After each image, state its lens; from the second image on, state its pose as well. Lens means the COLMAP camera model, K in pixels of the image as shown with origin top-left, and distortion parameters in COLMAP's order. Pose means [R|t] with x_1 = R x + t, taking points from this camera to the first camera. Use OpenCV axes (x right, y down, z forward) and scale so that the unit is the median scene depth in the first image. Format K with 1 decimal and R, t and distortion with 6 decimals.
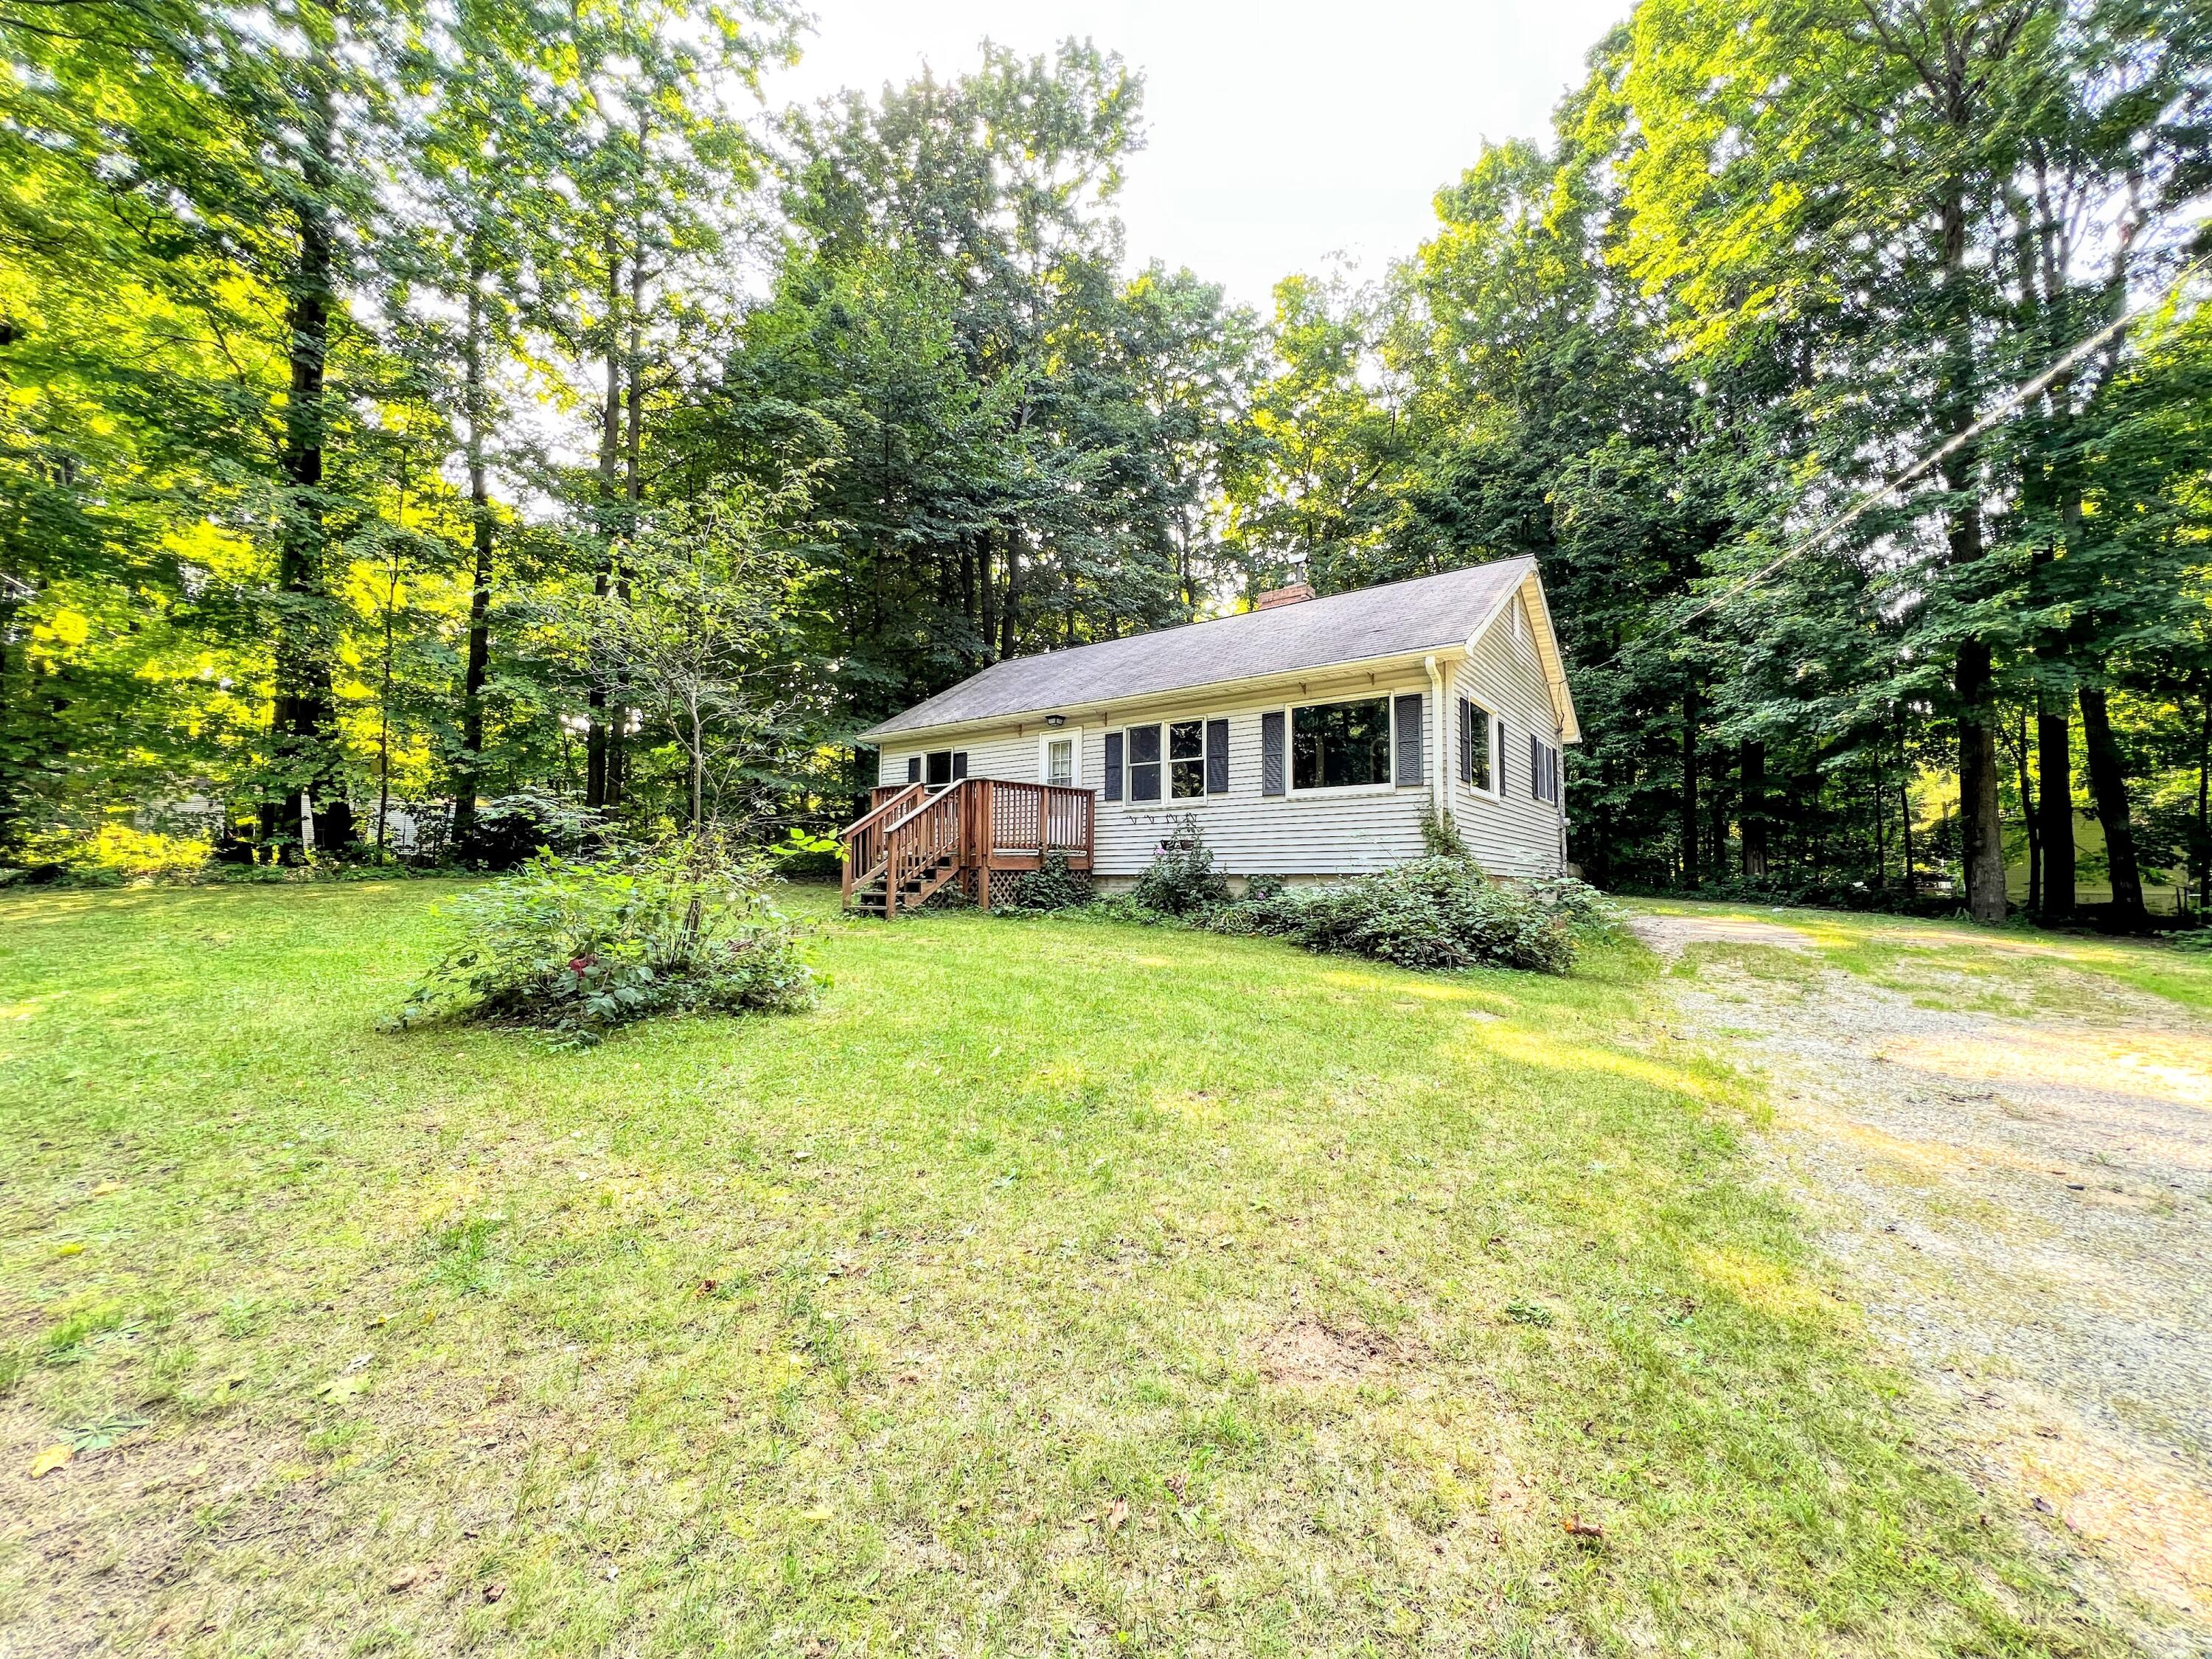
lens RADIAL K [[872.1, 0, 1103.1], [0, 872.1, 828.6], [0, 0, 1]] dist [-0.007464, 0.000415]
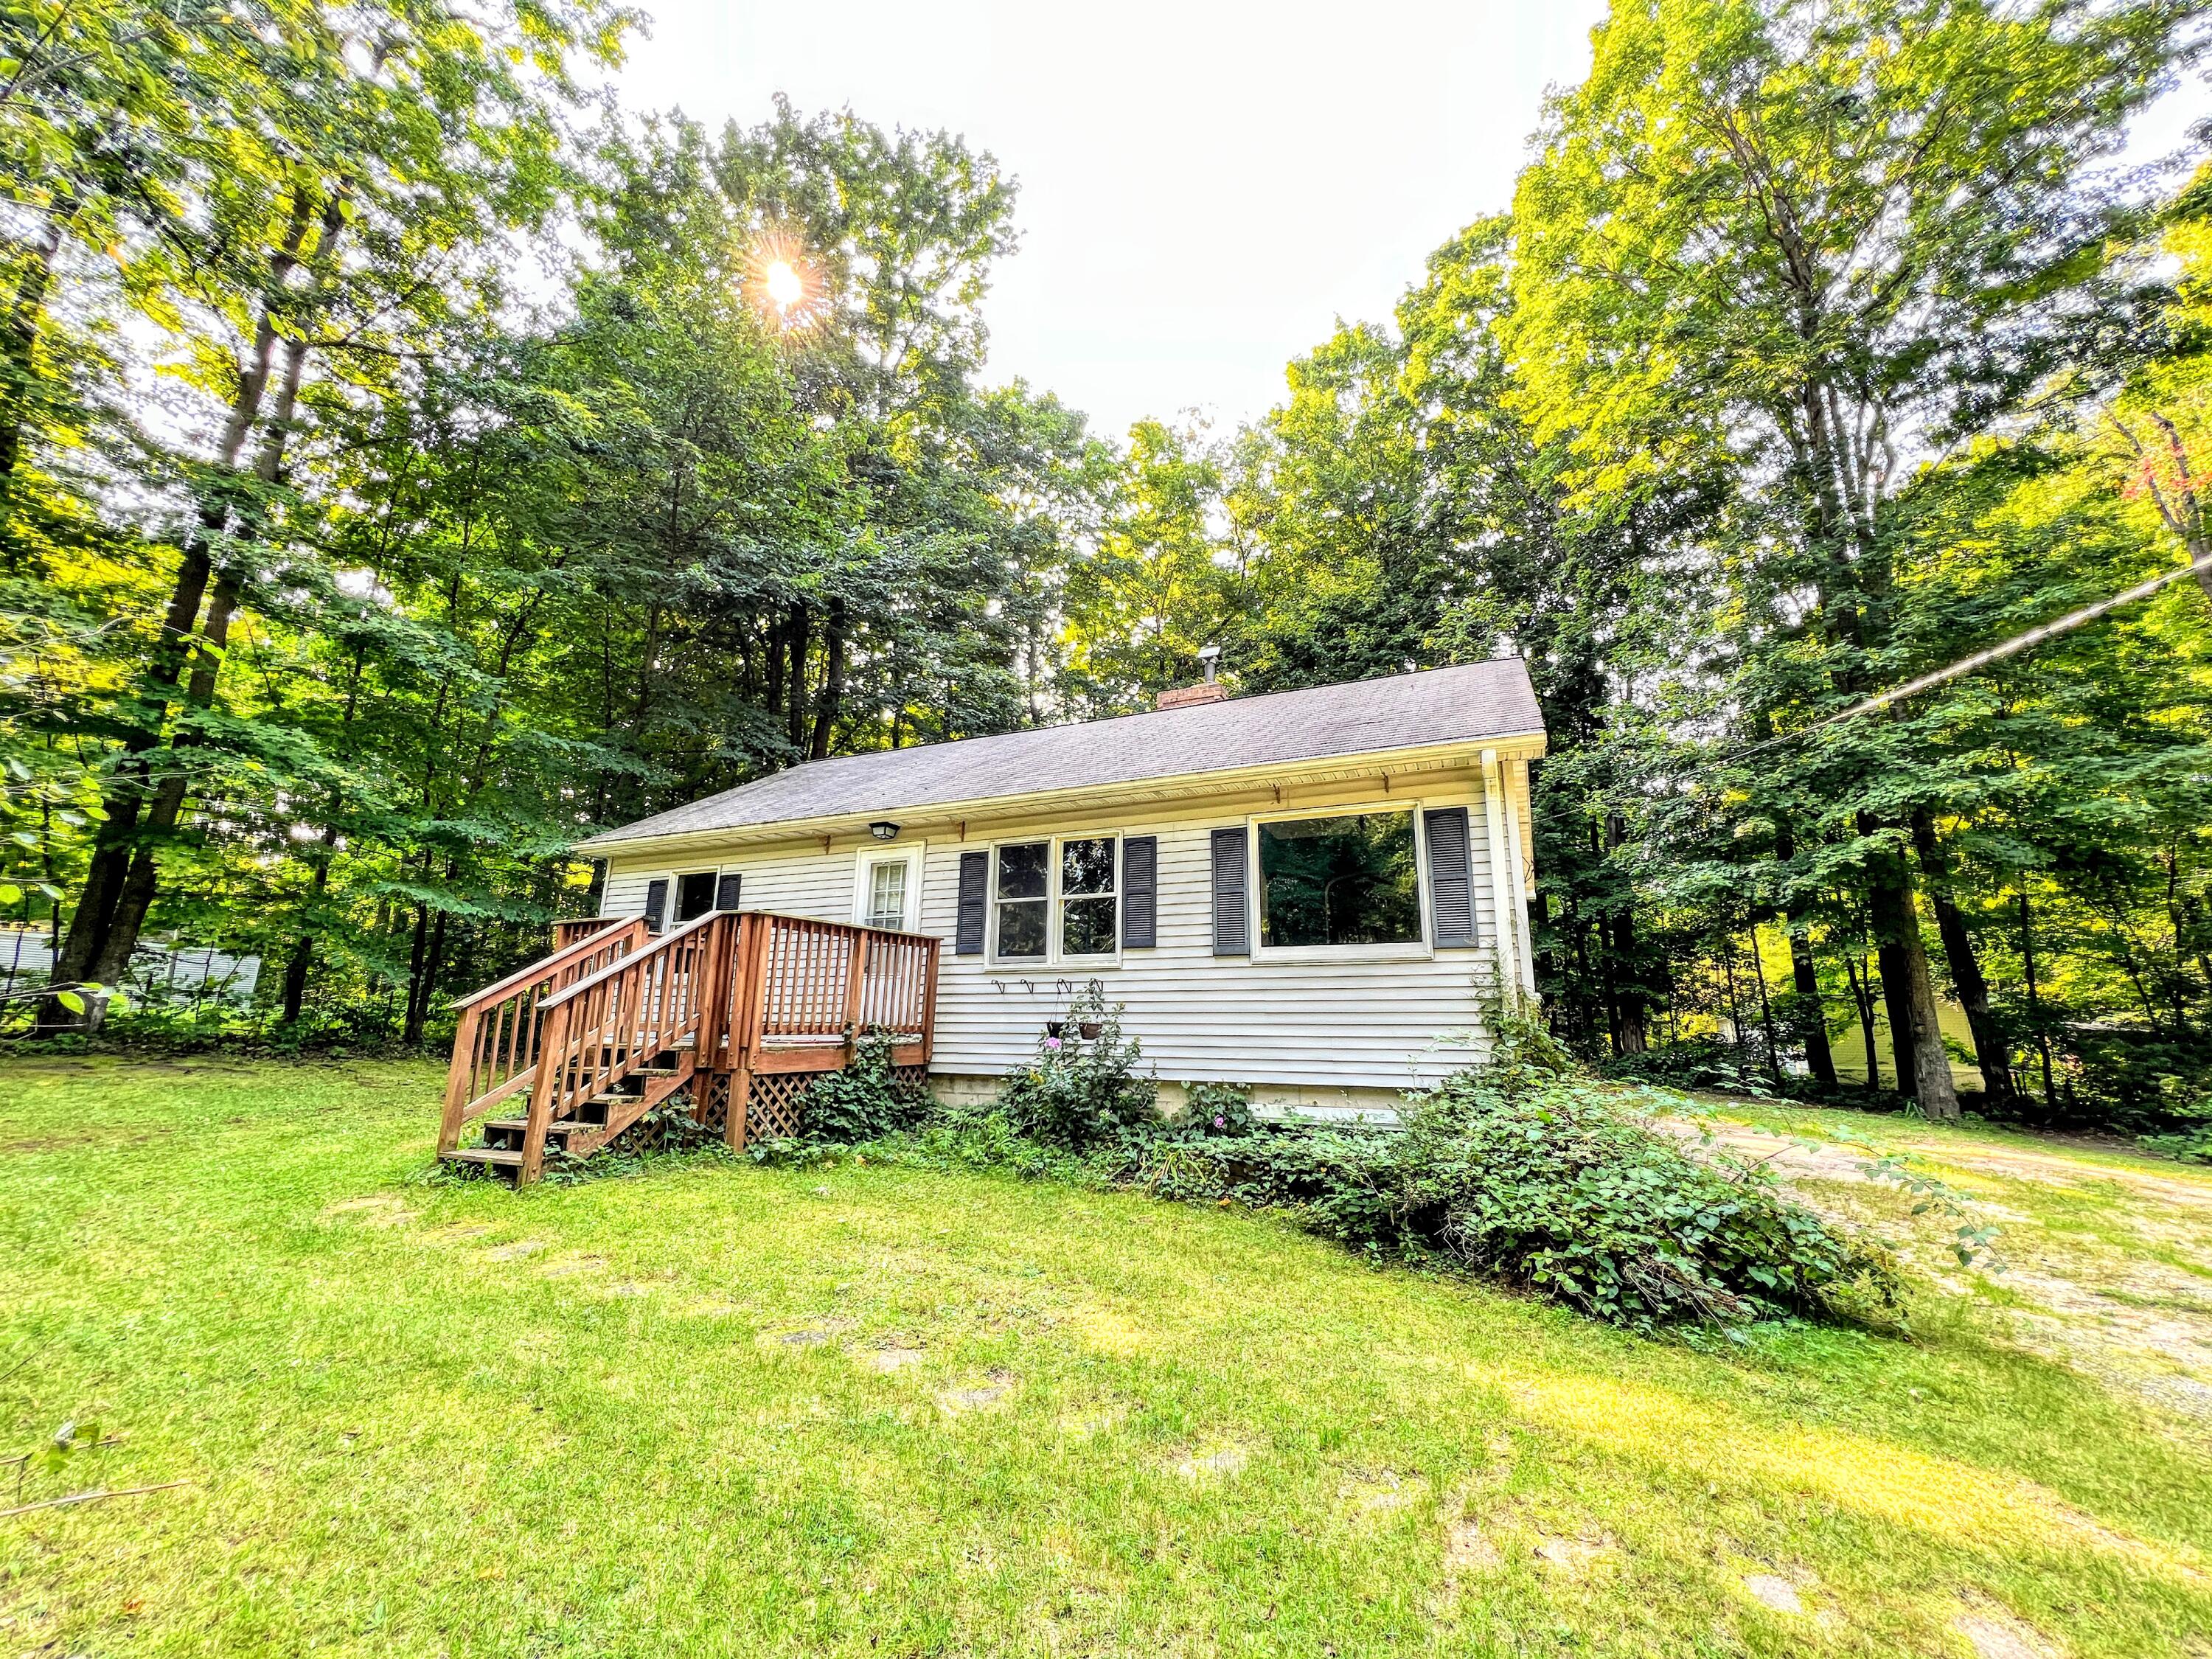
lens RADIAL K [[872.1, 0, 1103.1], [0, 872.1, 828.6], [0, 0, 1]] dist [-0.007464, 0.000415]
pose [[0.976380, 0.059524, 0.207700, -0.030985], [-0.023168, 0.984602, -0.173266, -0.014818], [-0.214815, 0.164362, 0.962725, 0.339920]]
